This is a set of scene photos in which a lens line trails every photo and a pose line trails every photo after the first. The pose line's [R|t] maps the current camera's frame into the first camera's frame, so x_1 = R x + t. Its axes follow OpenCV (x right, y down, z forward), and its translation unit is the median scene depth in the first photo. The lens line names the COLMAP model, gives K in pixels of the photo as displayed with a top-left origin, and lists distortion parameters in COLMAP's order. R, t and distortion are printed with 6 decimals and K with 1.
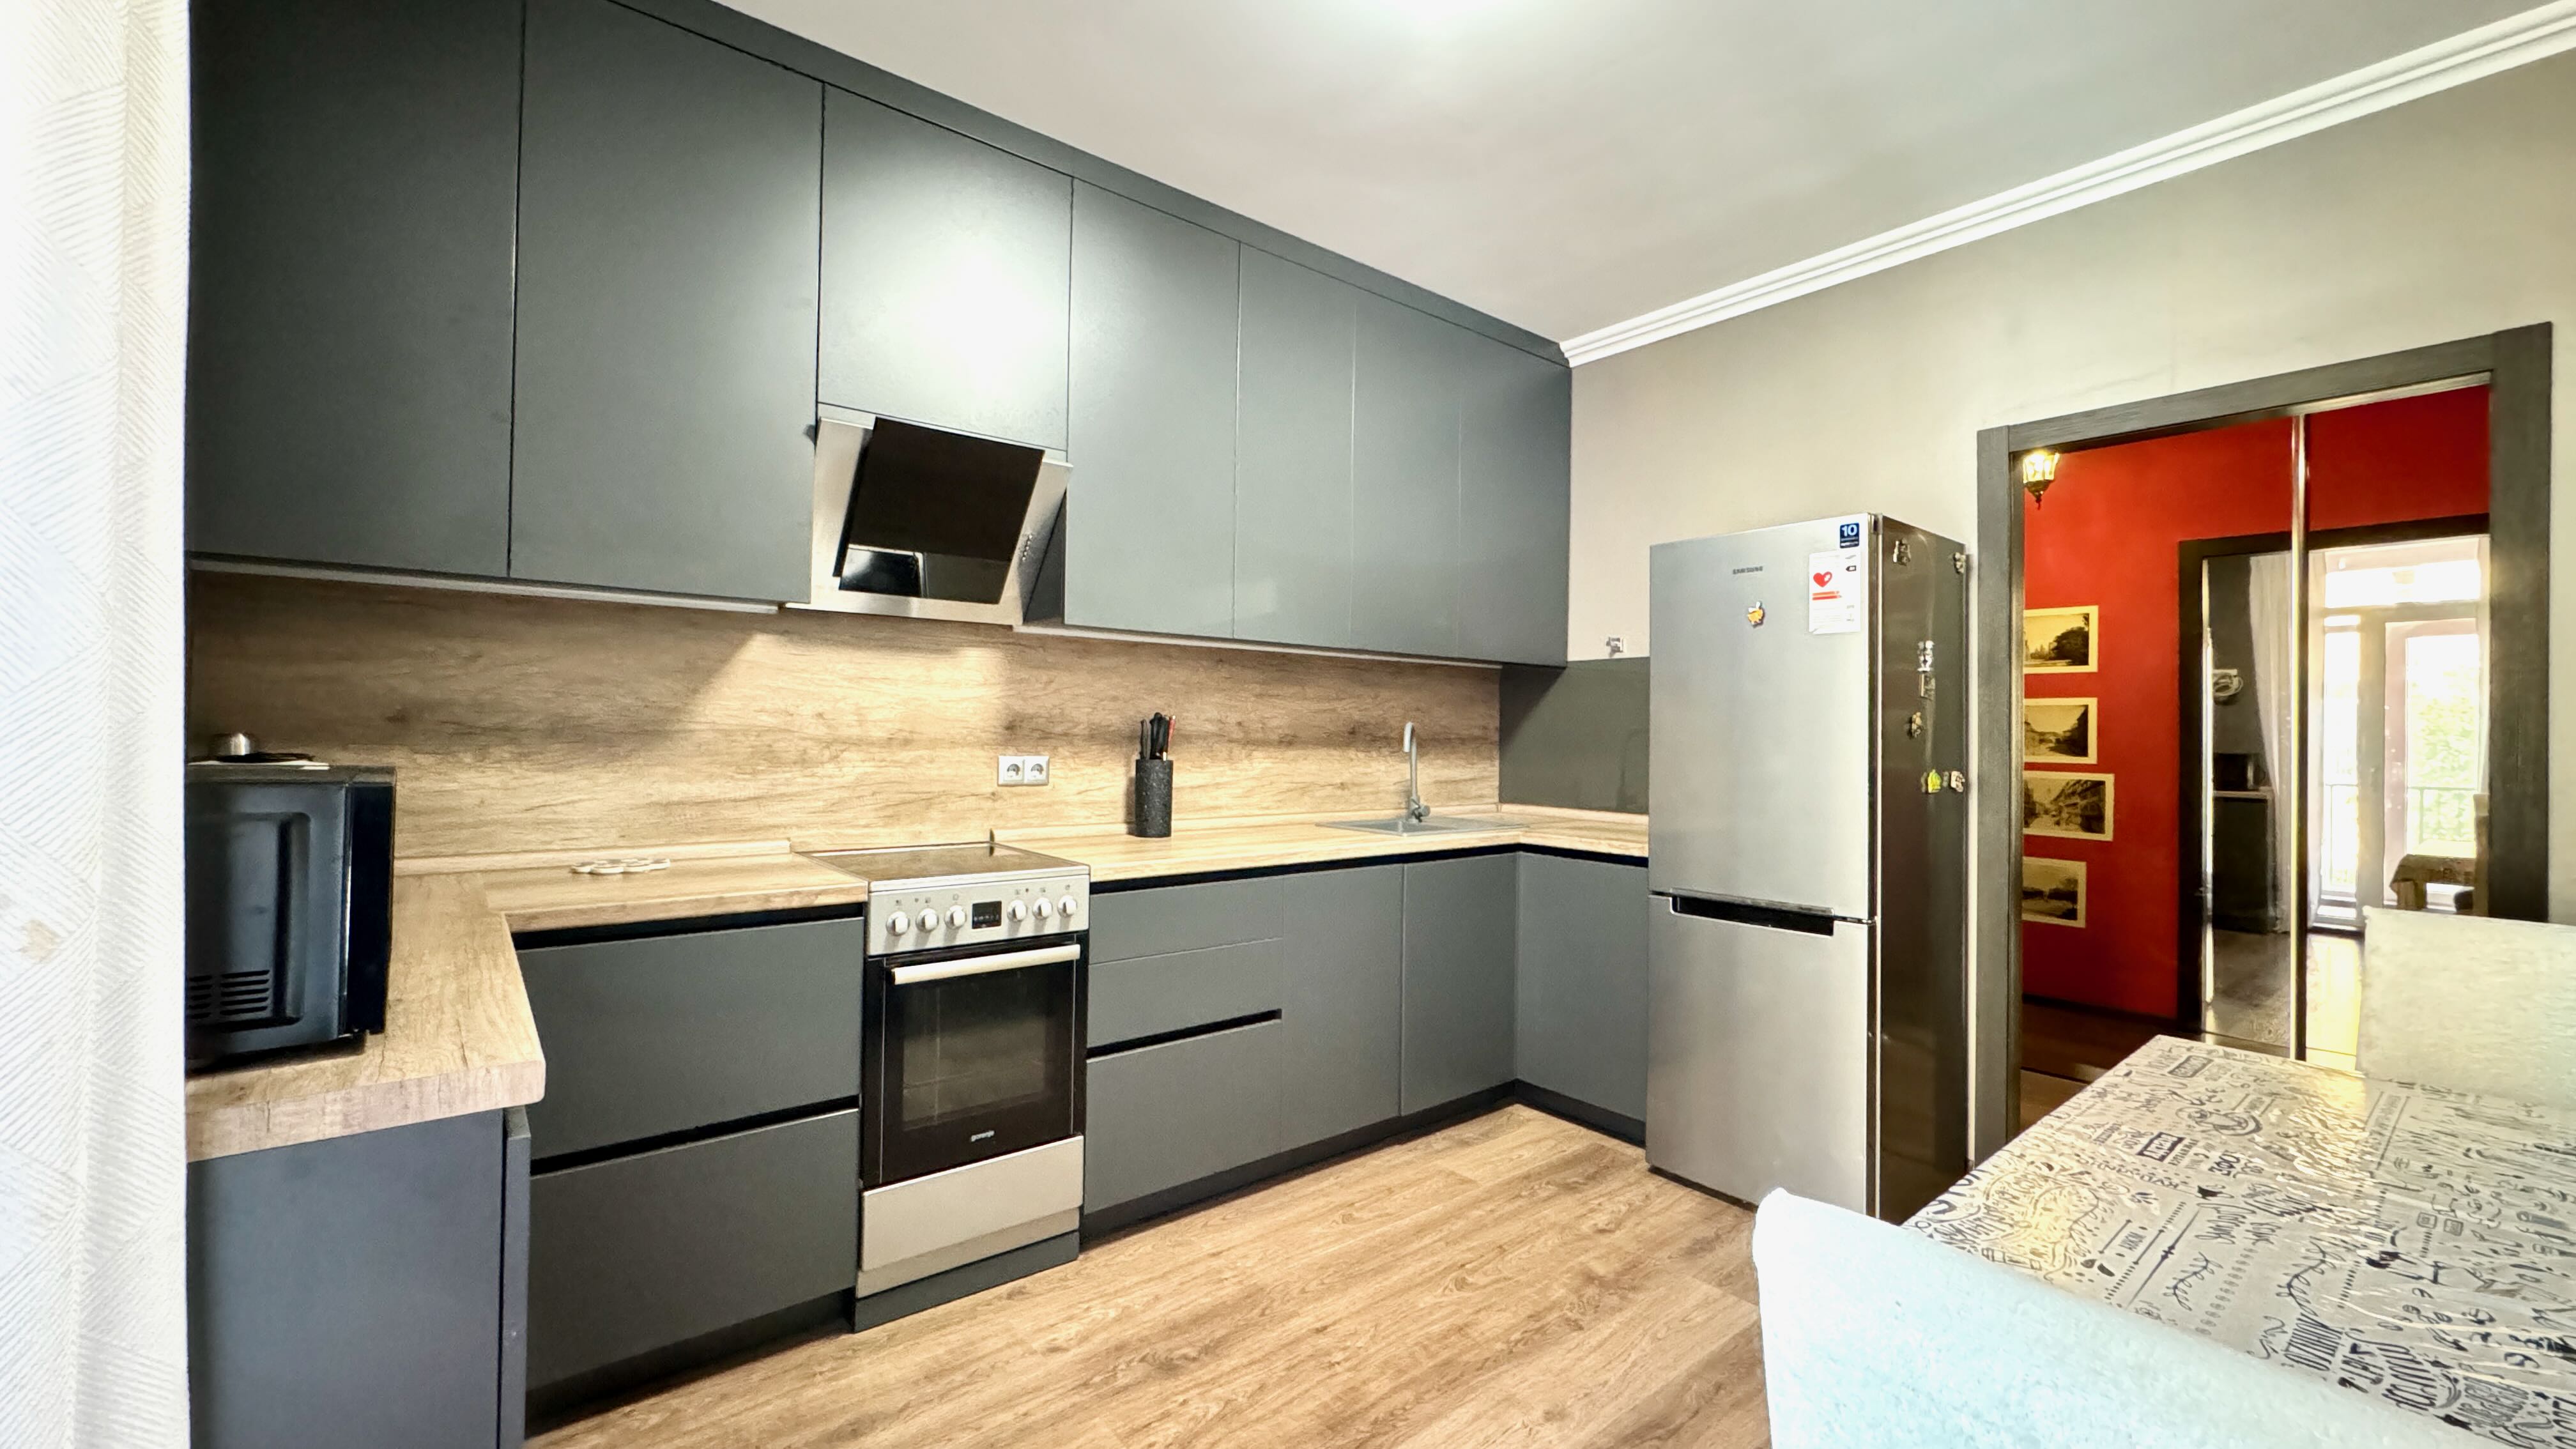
lens RADIAL K [[1028.2, 0, 1269.6], [0, 1028.2, 724.5], [0, 0, 1]] dist [0.004114, -0.000088]
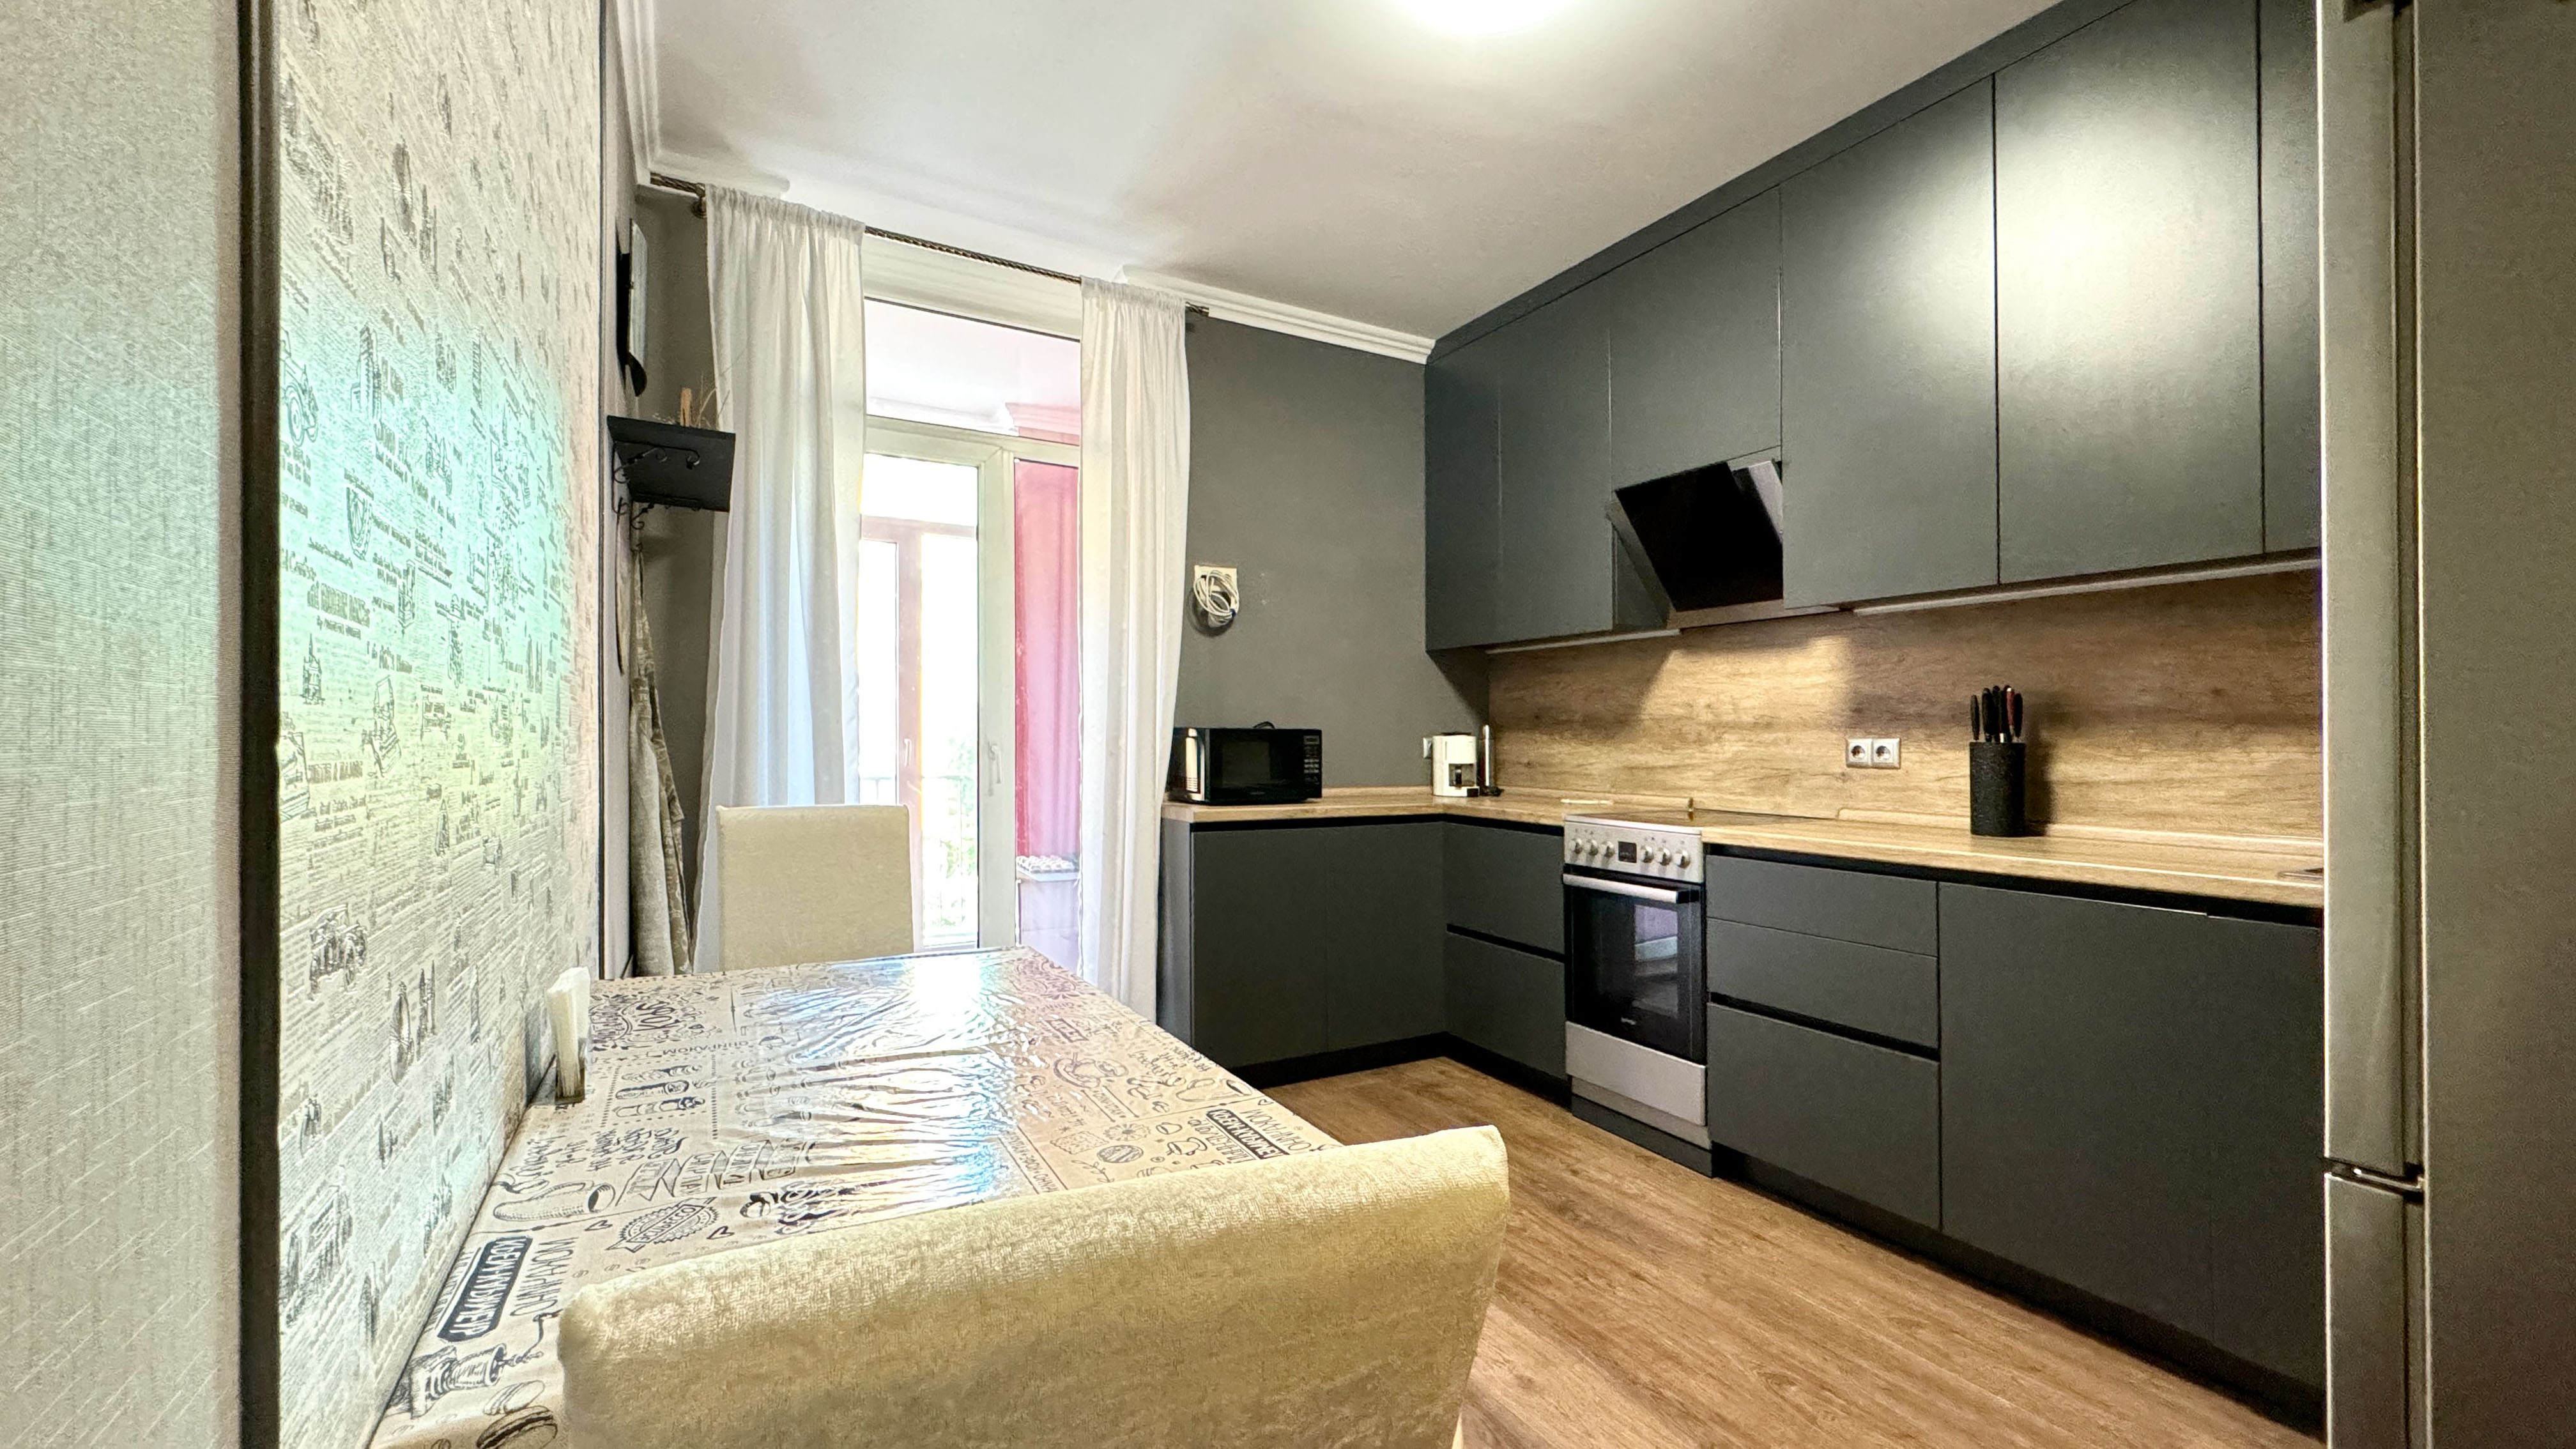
lens RADIAL K [[1028.2, 0, 1273.0], [0, 1028.2, 722.7], [0, 0, 1]] dist [0.004114, -0.000088]
pose [[-0.164248, -0.008978, -0.986378, 0.893436], [0.027172, 0.999538, -0.013623, 0.014262], [0.986045, -0.029039, -0.163928, 0.626249]]
